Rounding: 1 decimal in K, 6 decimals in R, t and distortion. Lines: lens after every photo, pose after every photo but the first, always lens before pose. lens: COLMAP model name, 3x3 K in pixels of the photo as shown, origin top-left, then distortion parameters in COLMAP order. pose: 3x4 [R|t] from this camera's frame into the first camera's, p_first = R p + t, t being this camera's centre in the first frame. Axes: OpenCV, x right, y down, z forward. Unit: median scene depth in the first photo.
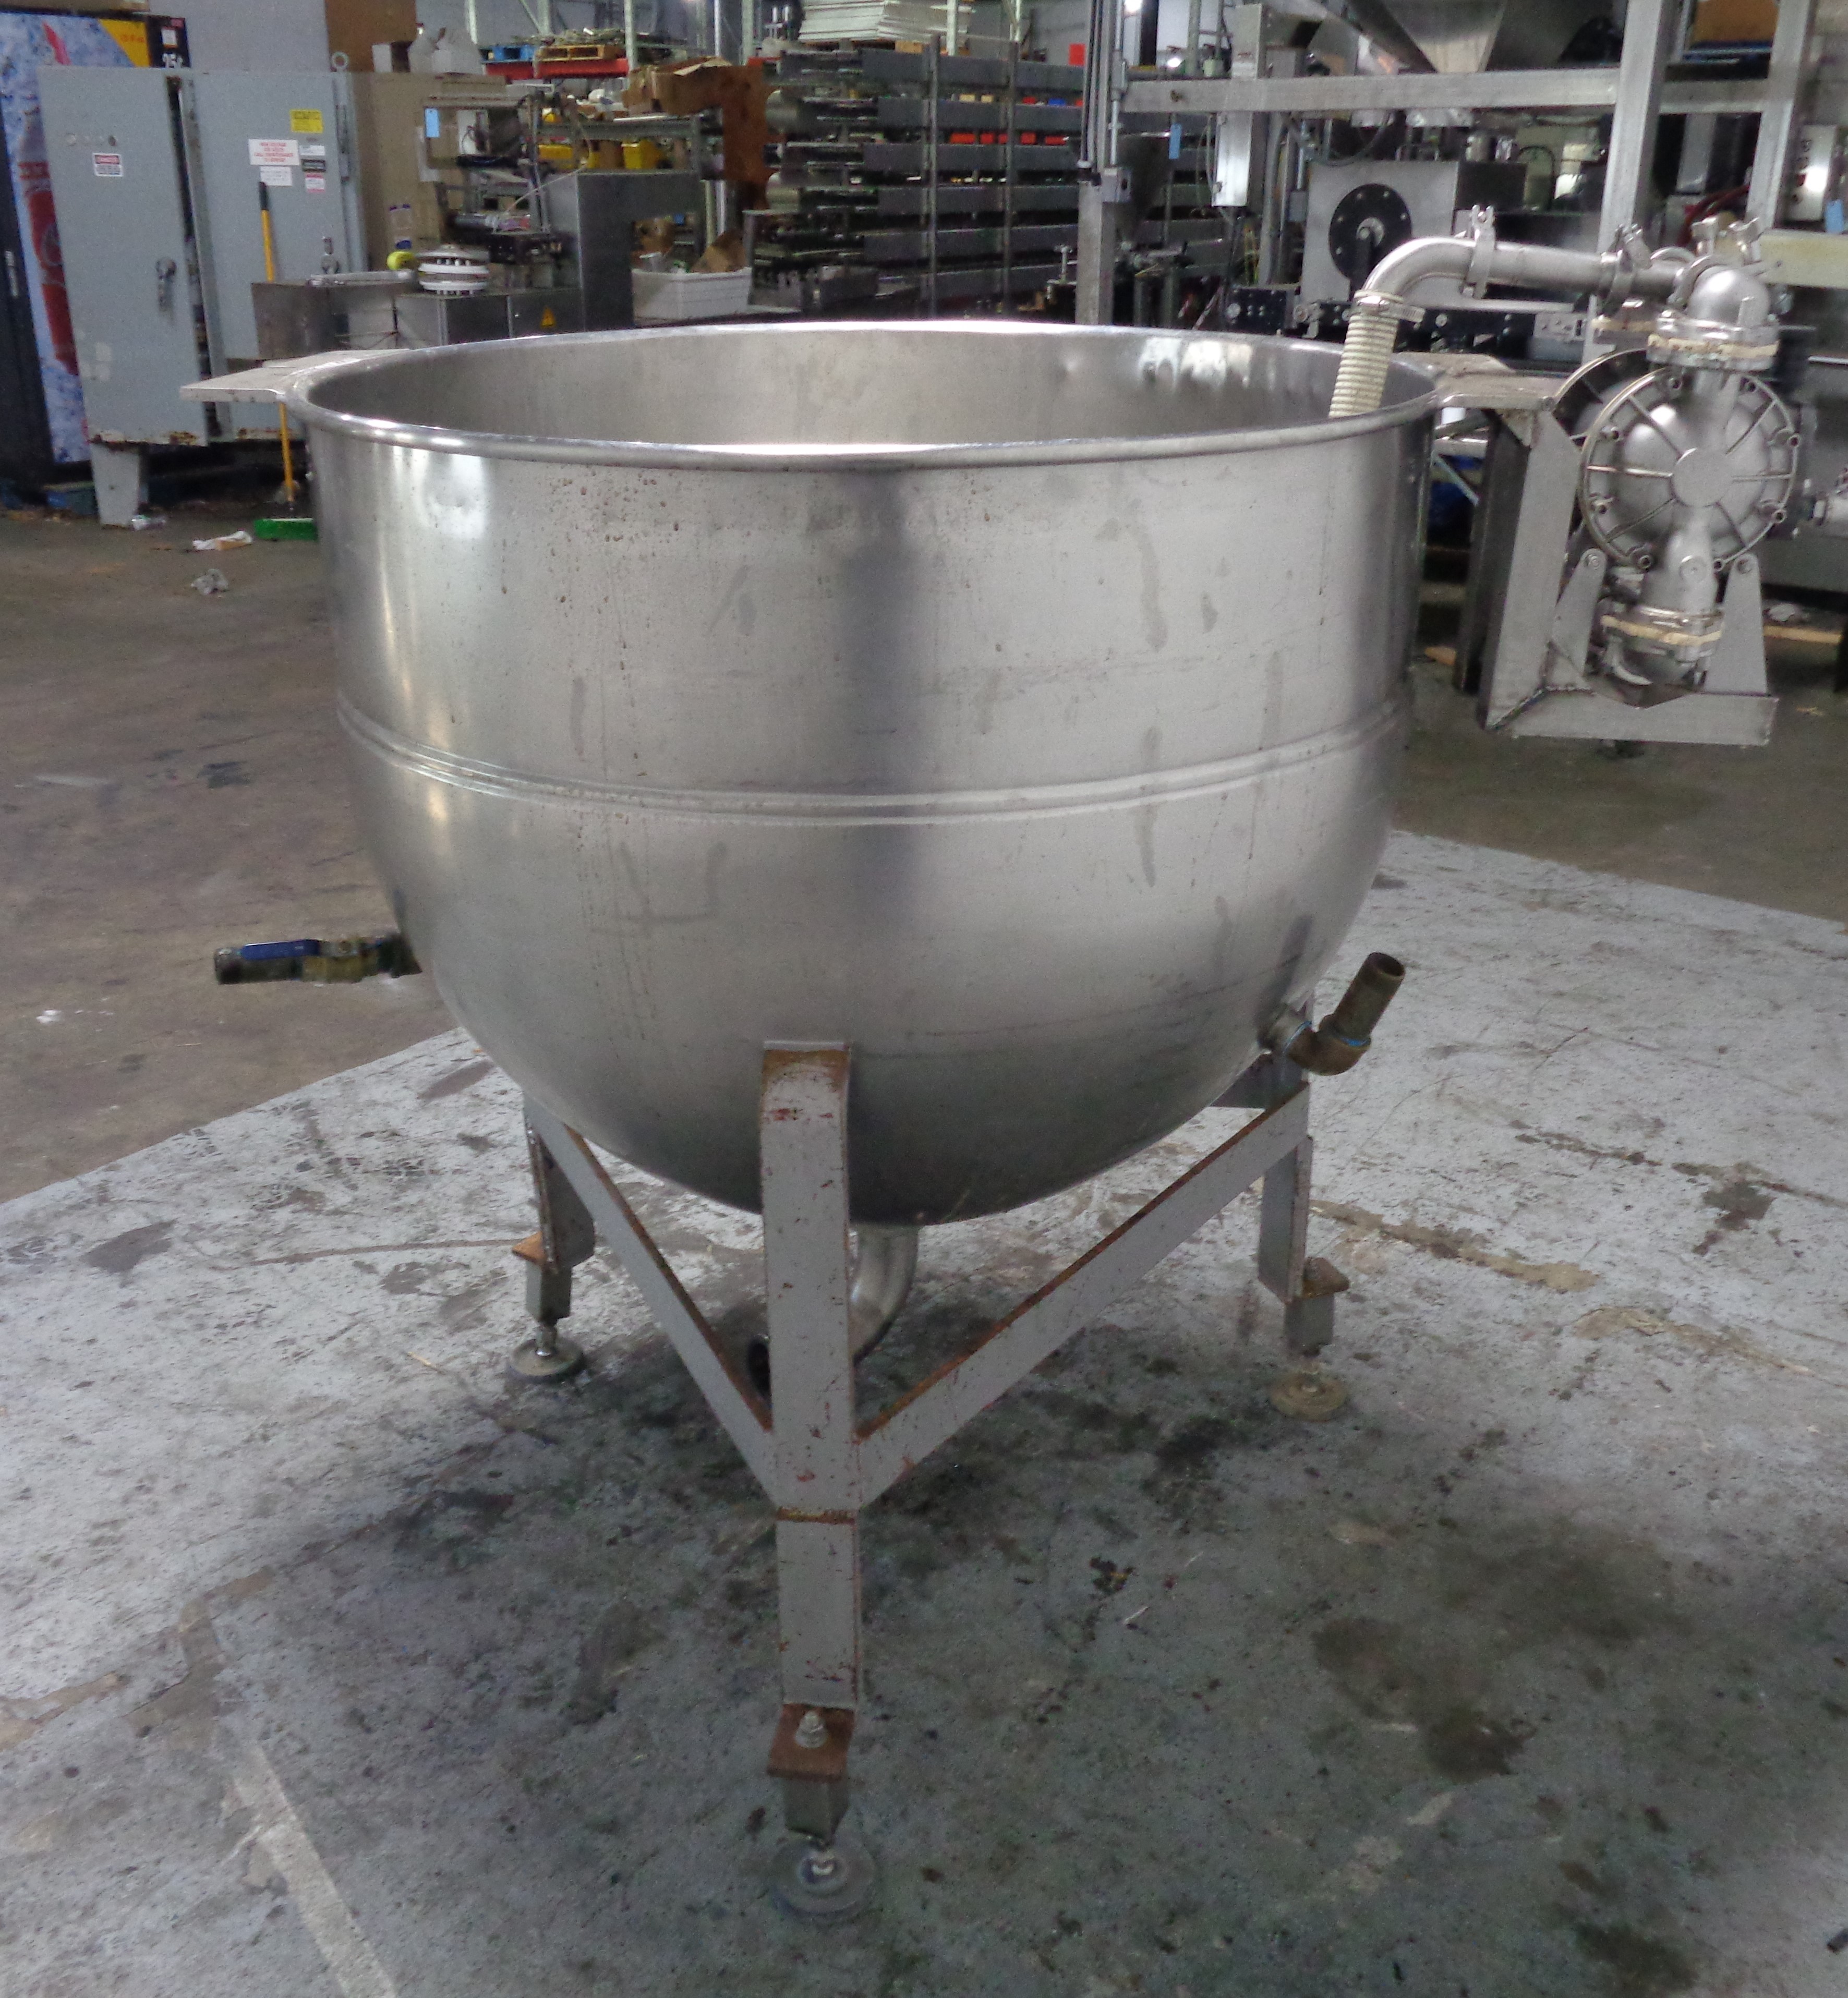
lens RADIAL K [[2050.2, 0, 978.3], [0, 2050.2, 1026.7], [0, 0, 1]] dist [-0.008101, 0.024276]
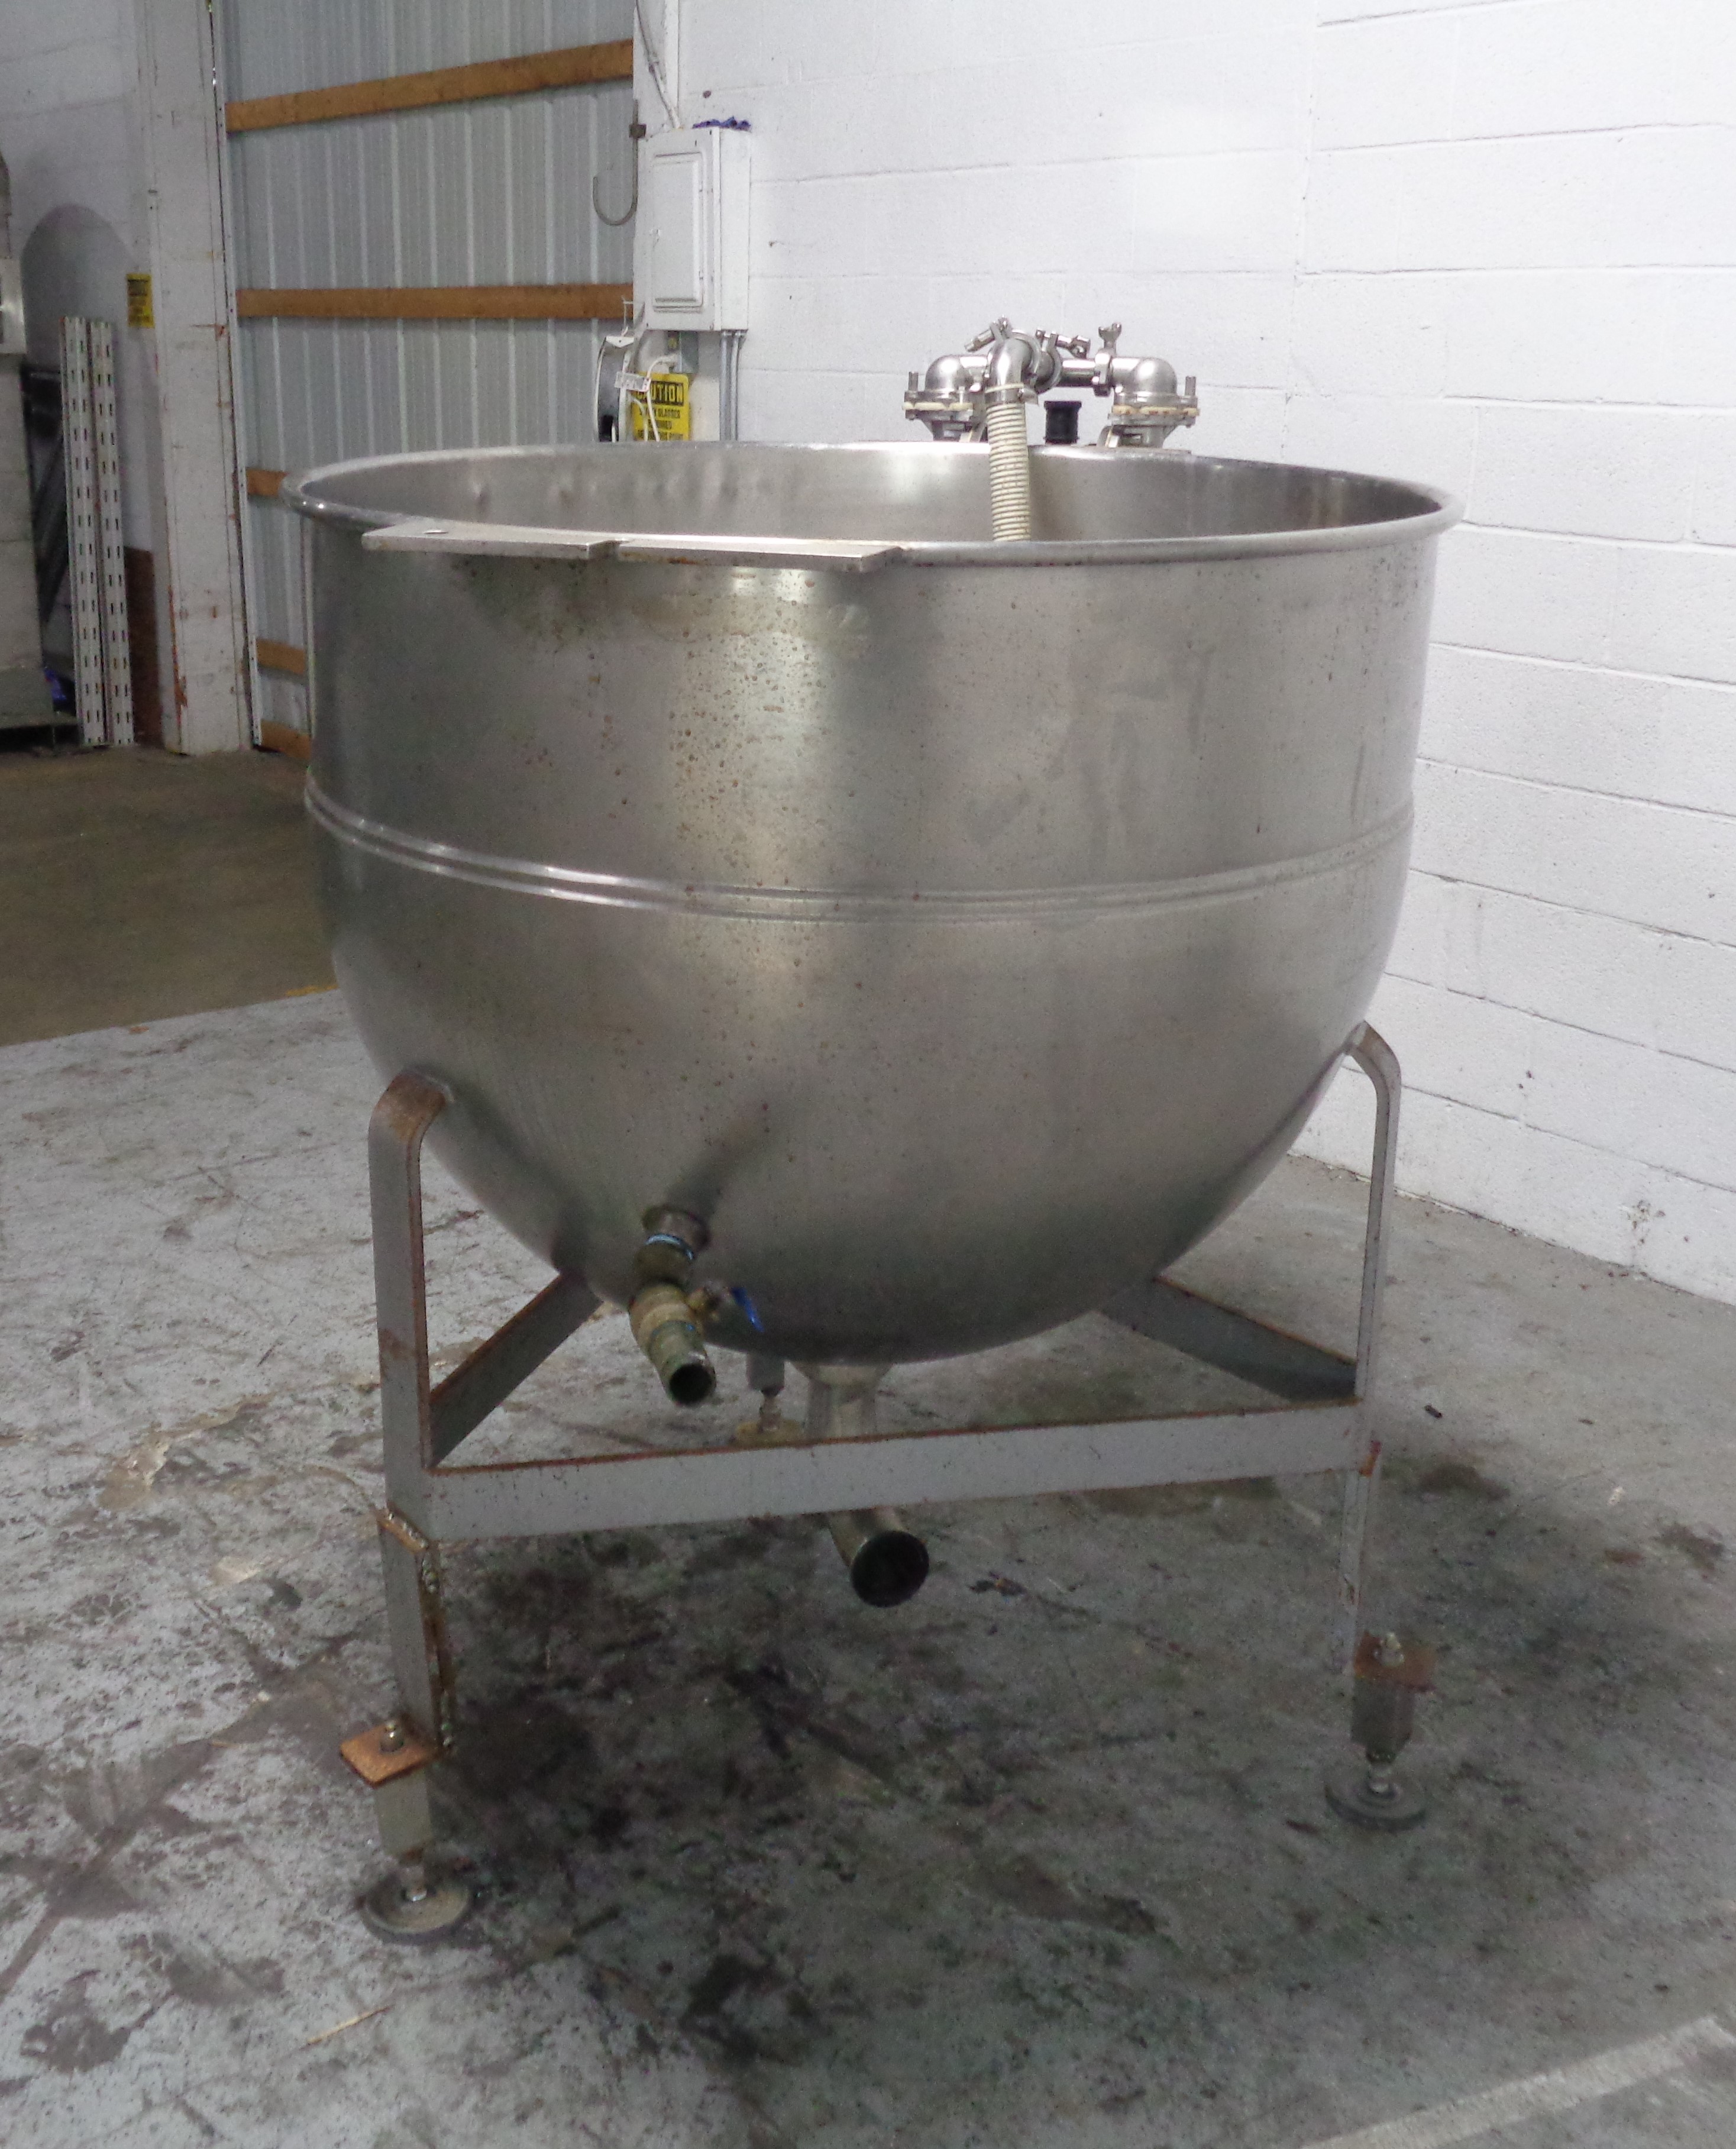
lens RADIAL K [[2190.6, 0, 855.0], [0, 2190.6, 1070.9], [0, 0, 1]] dist [0.014840, -0.008436]
pose [[0.255891, -0.318479, 0.912738, -0.795473], [0.368449, 0.905037, 0.212496, -0.211916], [-0.893737, 0.281922, 0.348933, 0.524677]]
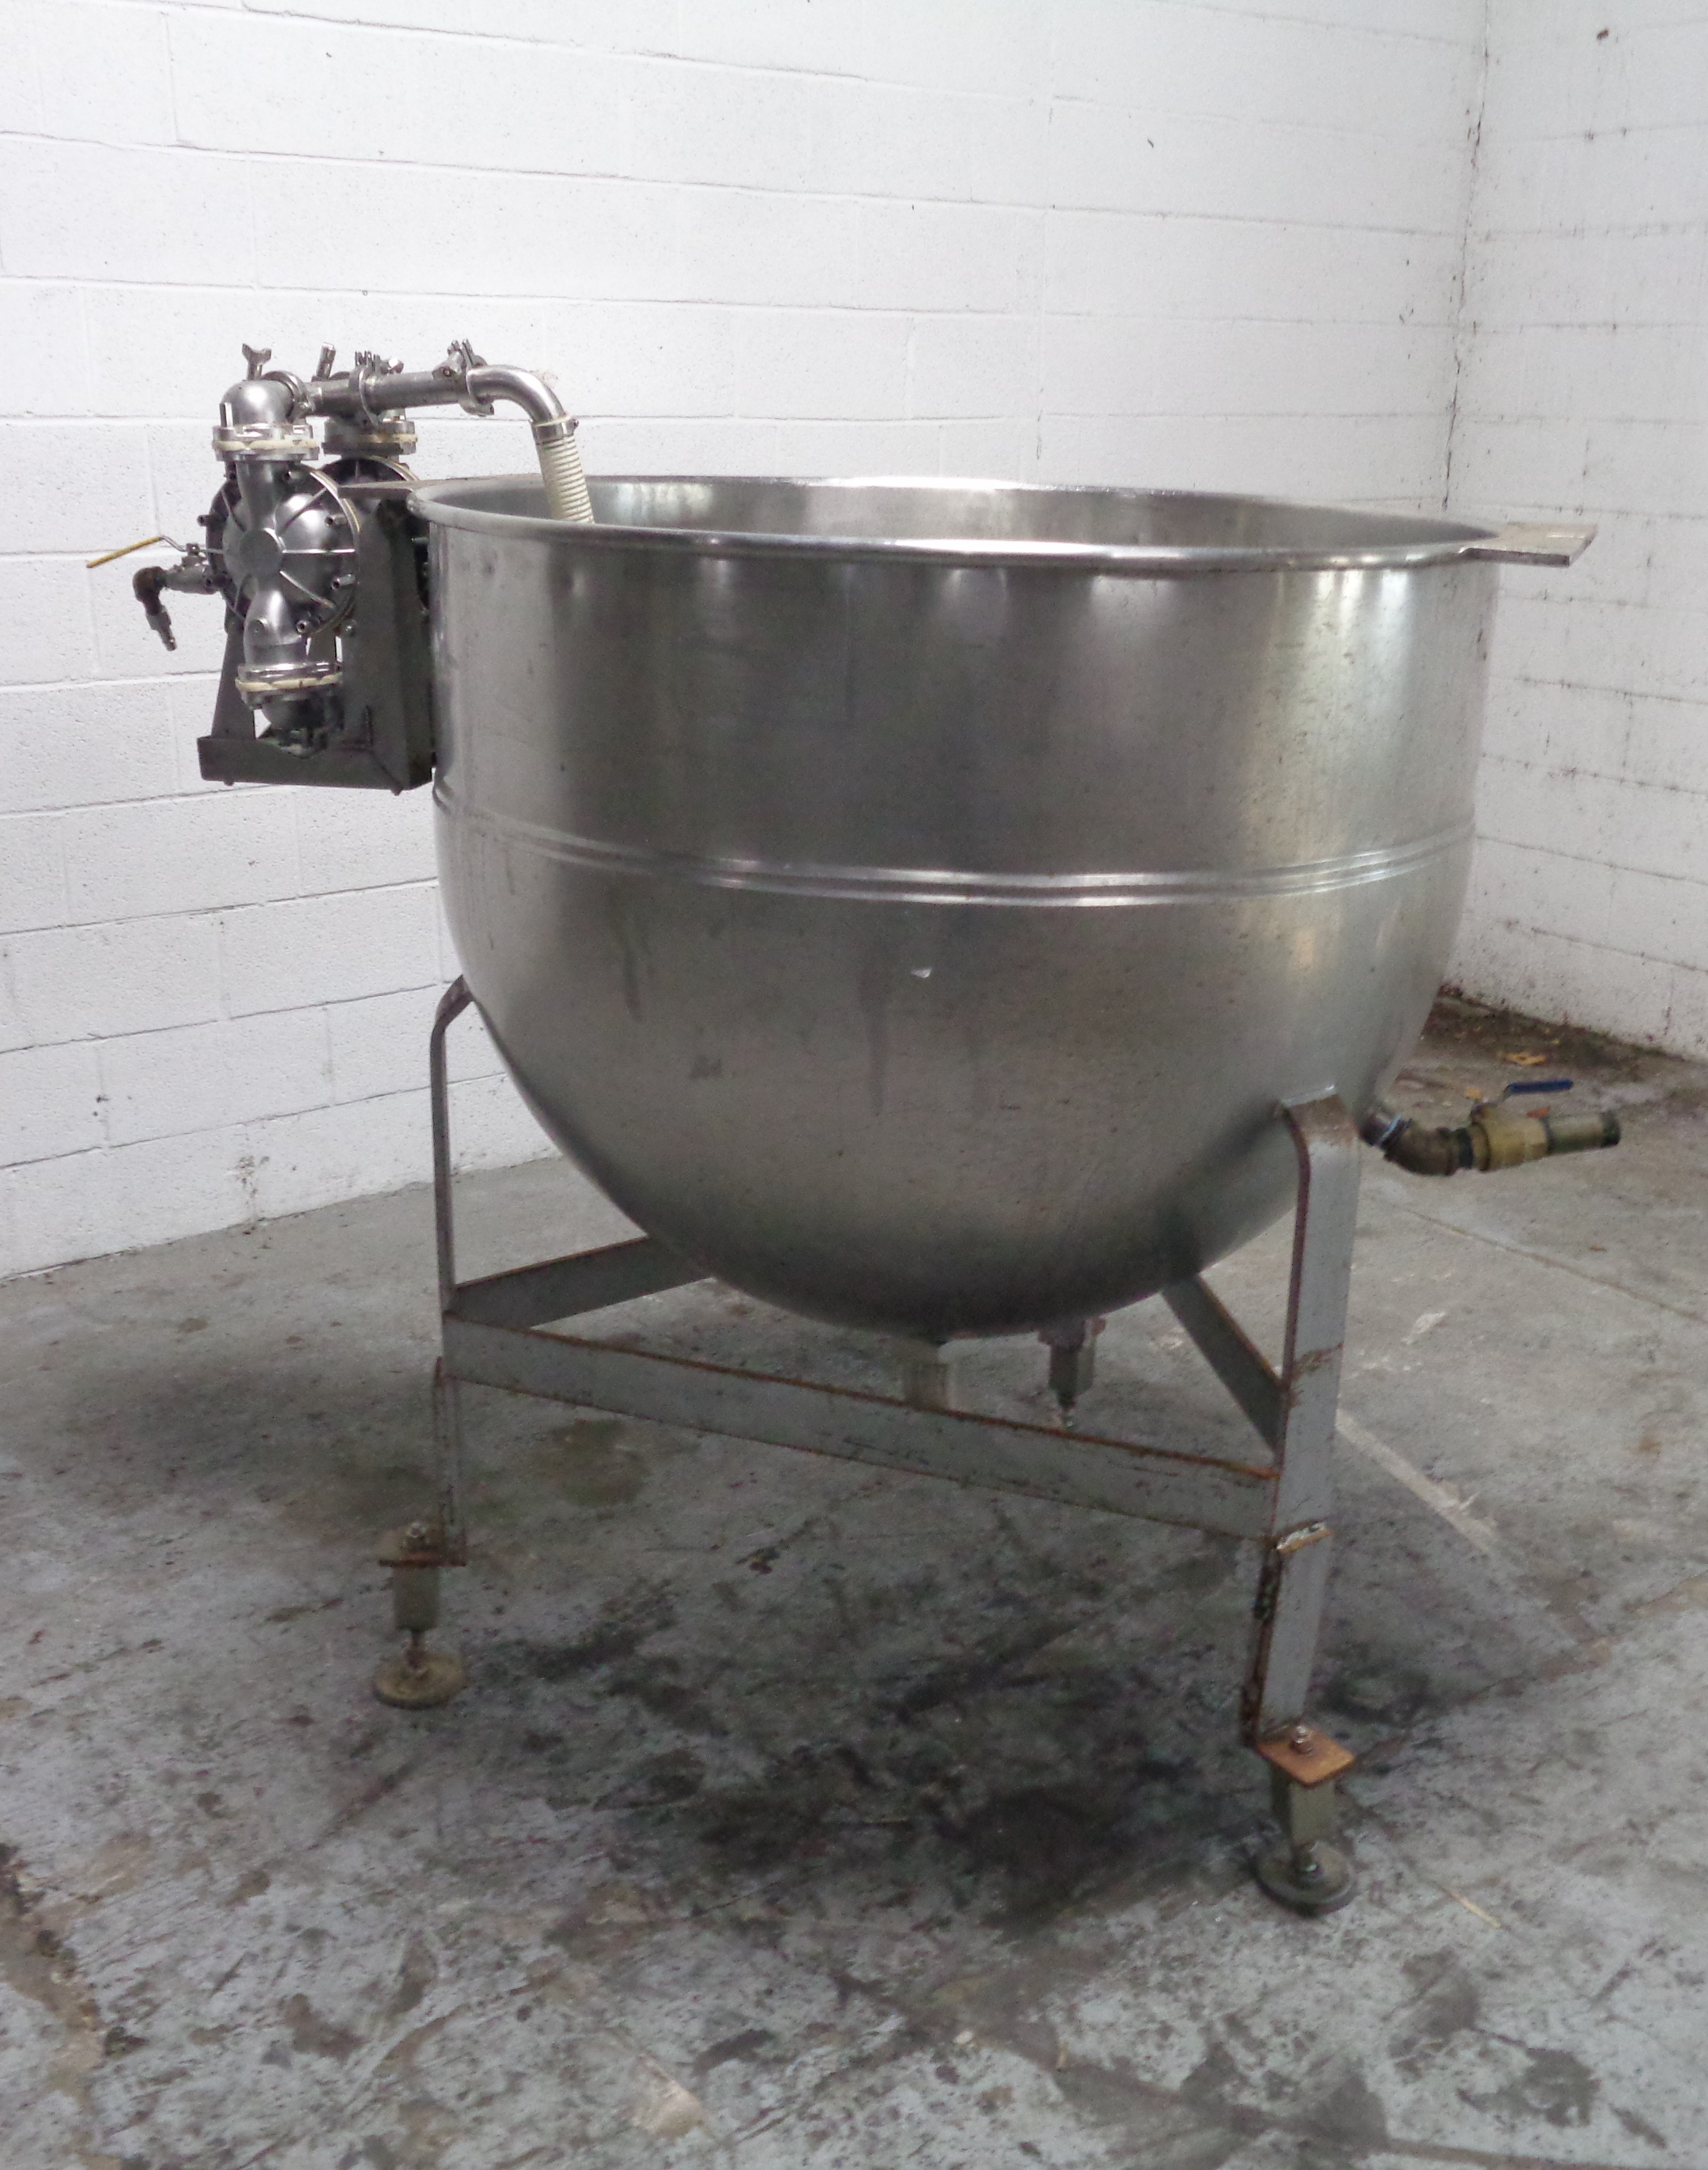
lens RADIAL K [[2149.4, 0, 834.8], [0, 2149.4, 1071.3], [0, 0, 1]] dist [-0.014951, 0.025579]
pose [[-0.951539, -0.115191, 0.285141, -0.241840], [0.099270, 0.762513, 0.639312, -0.592348], [-0.291066, 0.636636, -0.714126, 1.452728]]
